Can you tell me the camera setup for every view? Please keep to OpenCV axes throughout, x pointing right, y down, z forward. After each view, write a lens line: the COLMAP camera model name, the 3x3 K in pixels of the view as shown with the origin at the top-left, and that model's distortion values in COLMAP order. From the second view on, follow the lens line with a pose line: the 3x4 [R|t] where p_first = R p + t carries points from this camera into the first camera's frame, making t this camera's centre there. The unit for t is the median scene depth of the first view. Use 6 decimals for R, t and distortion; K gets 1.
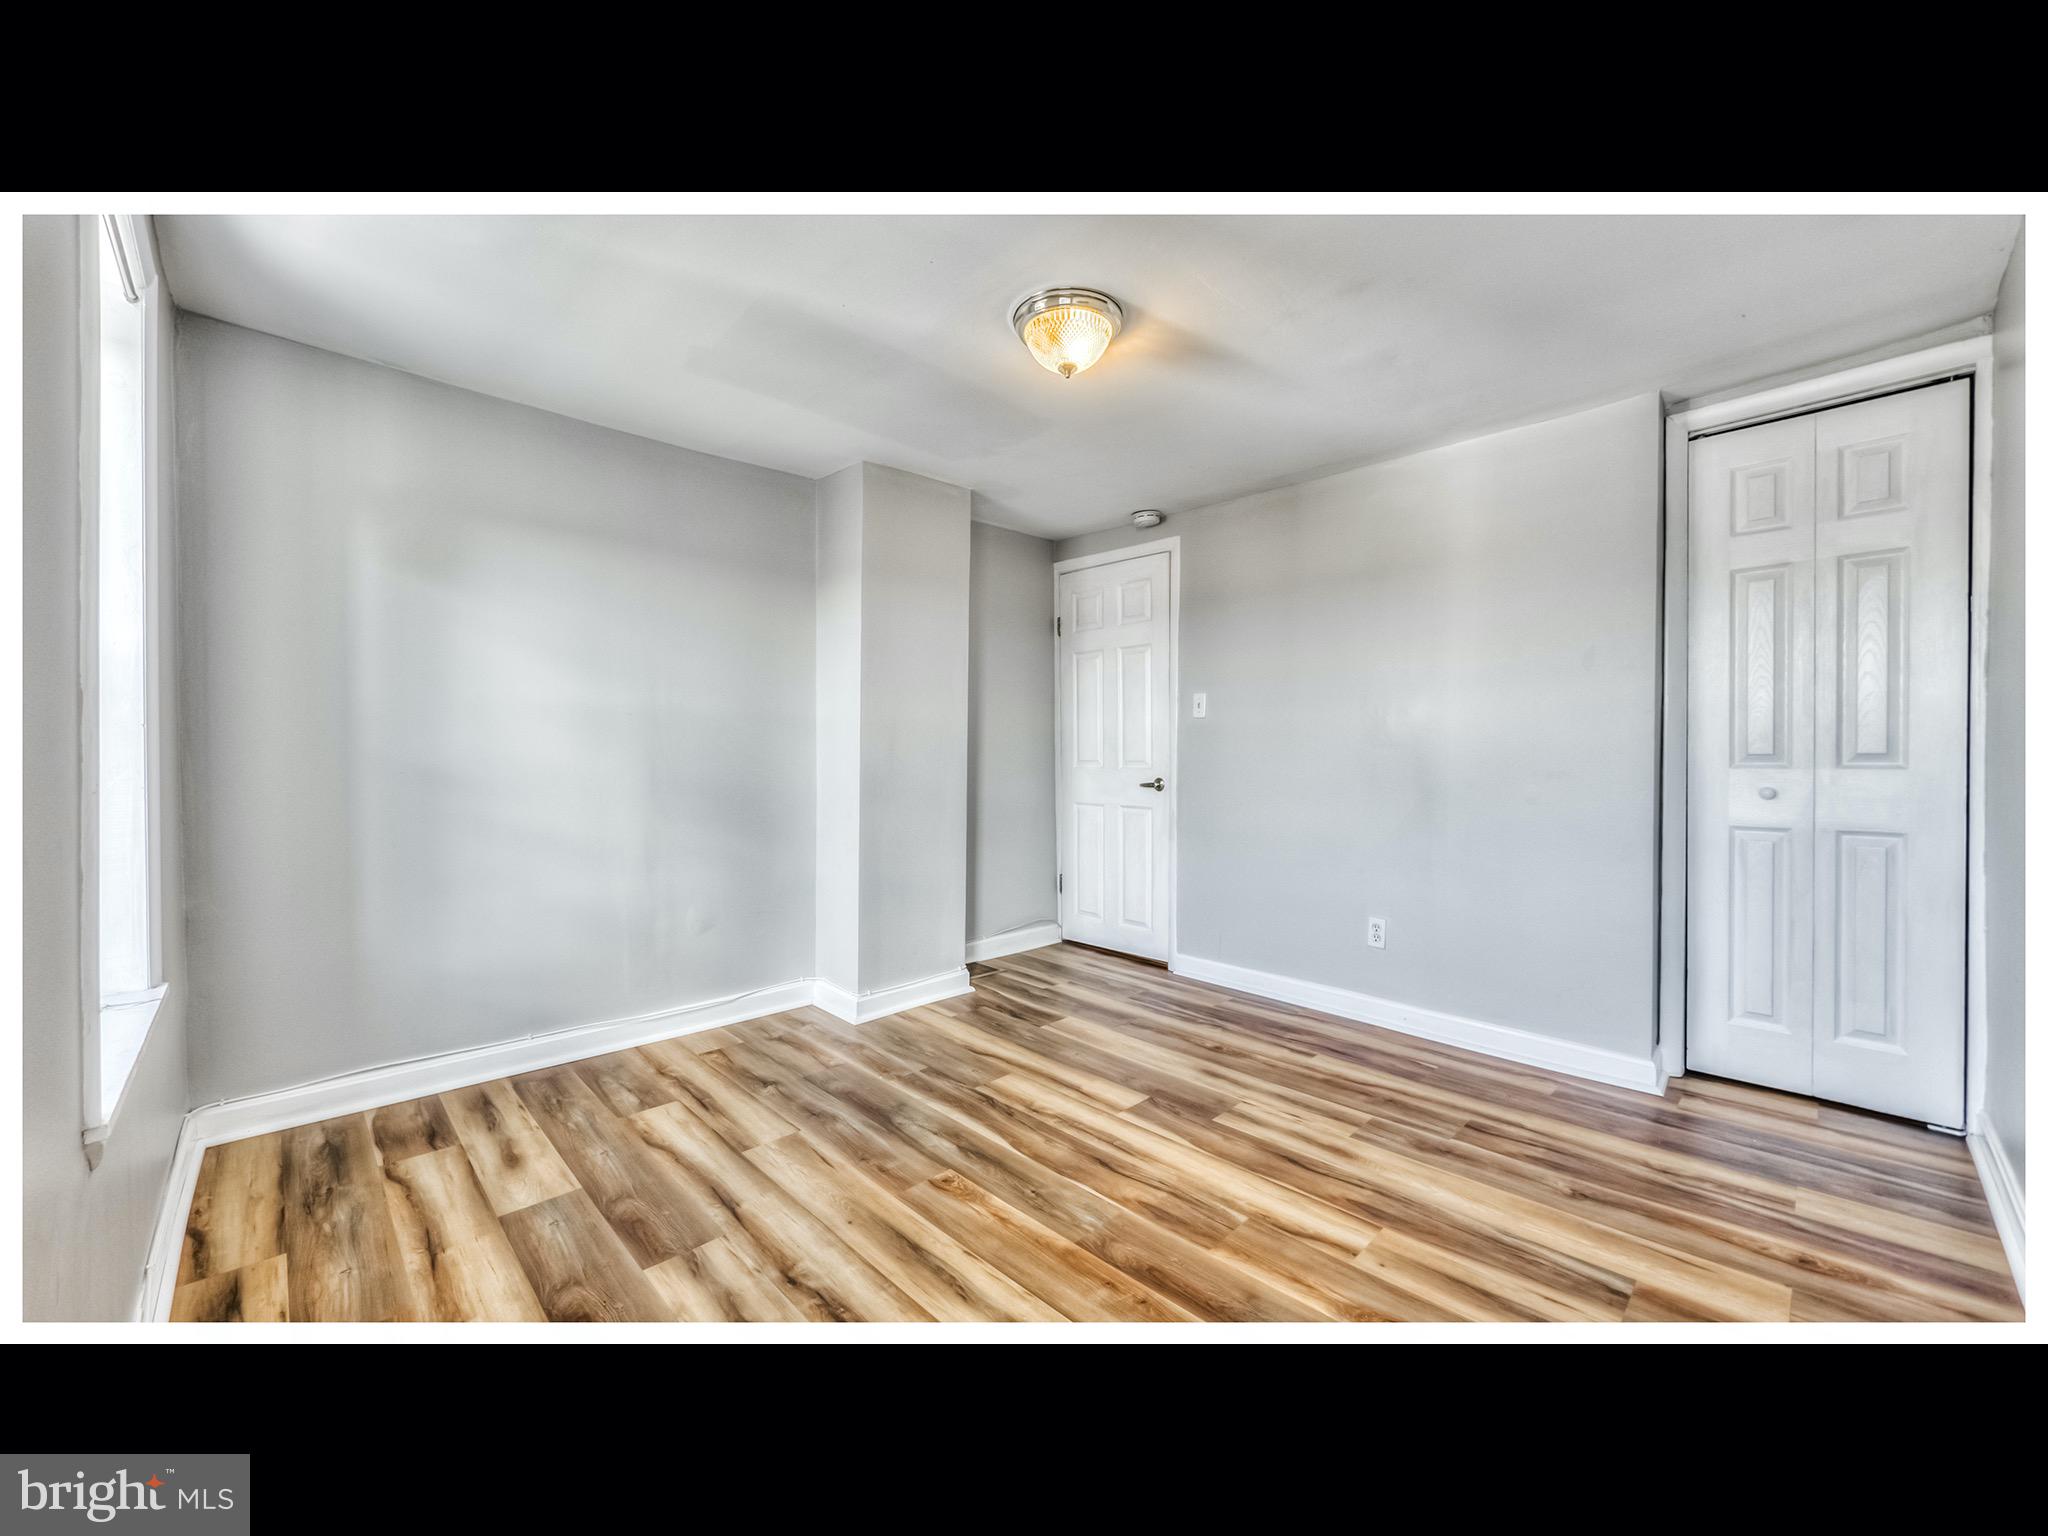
lens RADIAL K [[787.9, 0, 1024.7], [0, 787.9, 760.6], [0, 0, 1]] dist [0.000815, 0.000191]
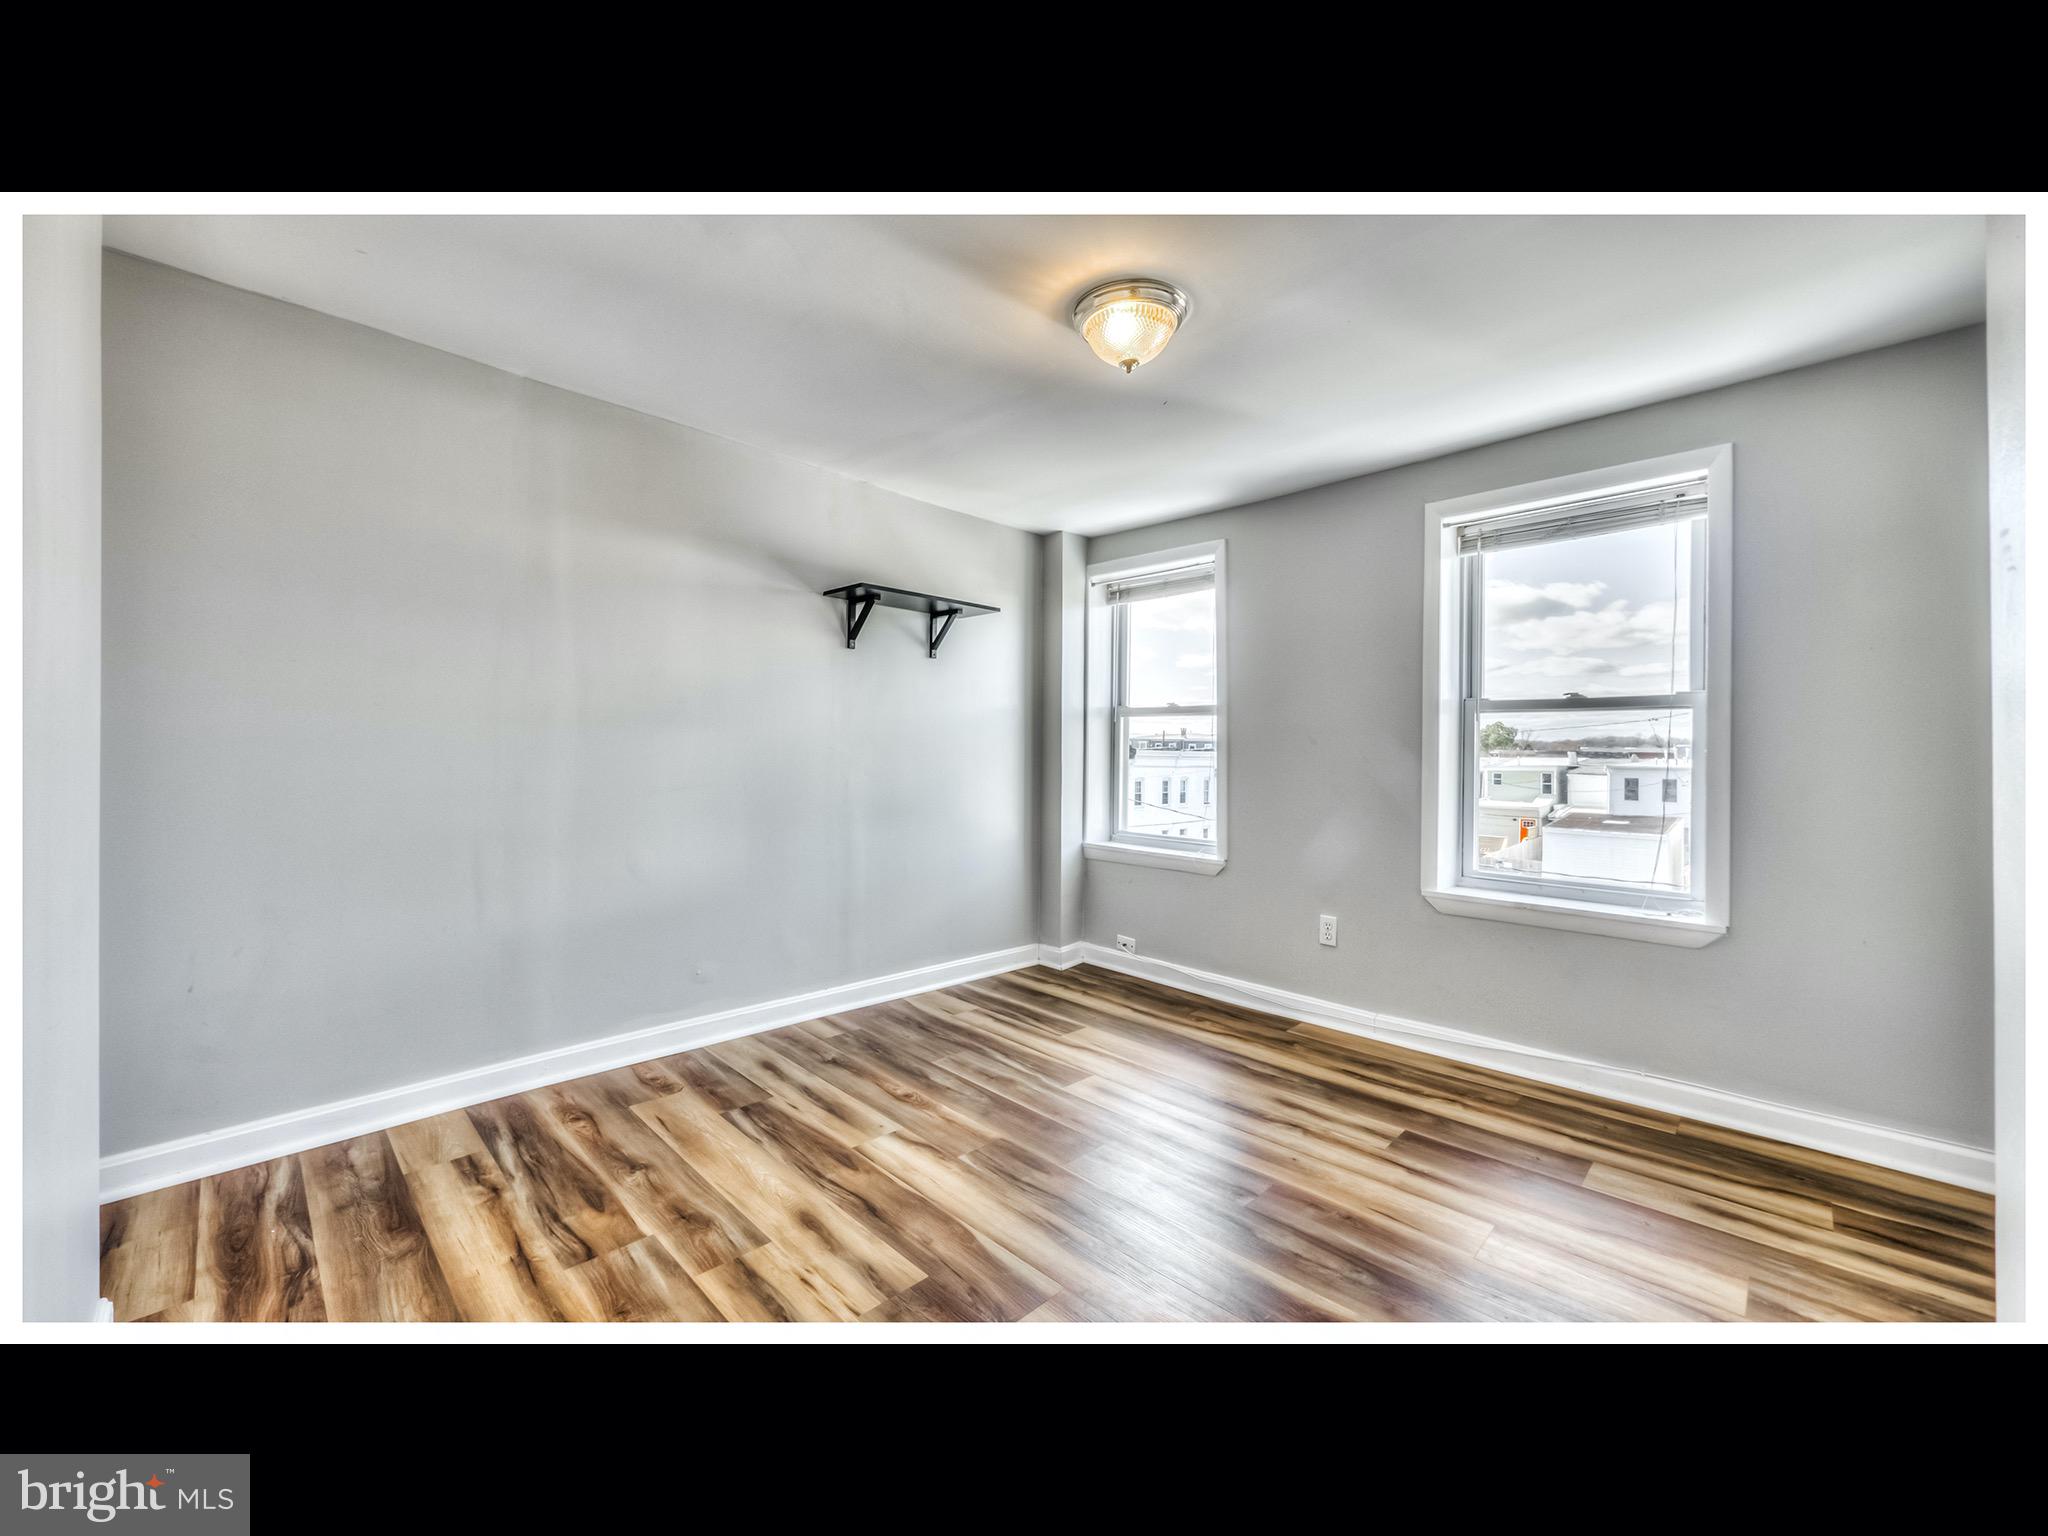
lens RADIAL K [[787.9, 0, 1023.7], [0, 787.9, 757.1], [0, 0, 1]] dist [0.000815, 0.000191]
pose [[-0.999595, -0.015385, -0.023924, 0.214513], [-0.015652, 0.999817, 0.011015, -0.025370], [0.023750, 0.011385, -0.999653, 2.080241]]
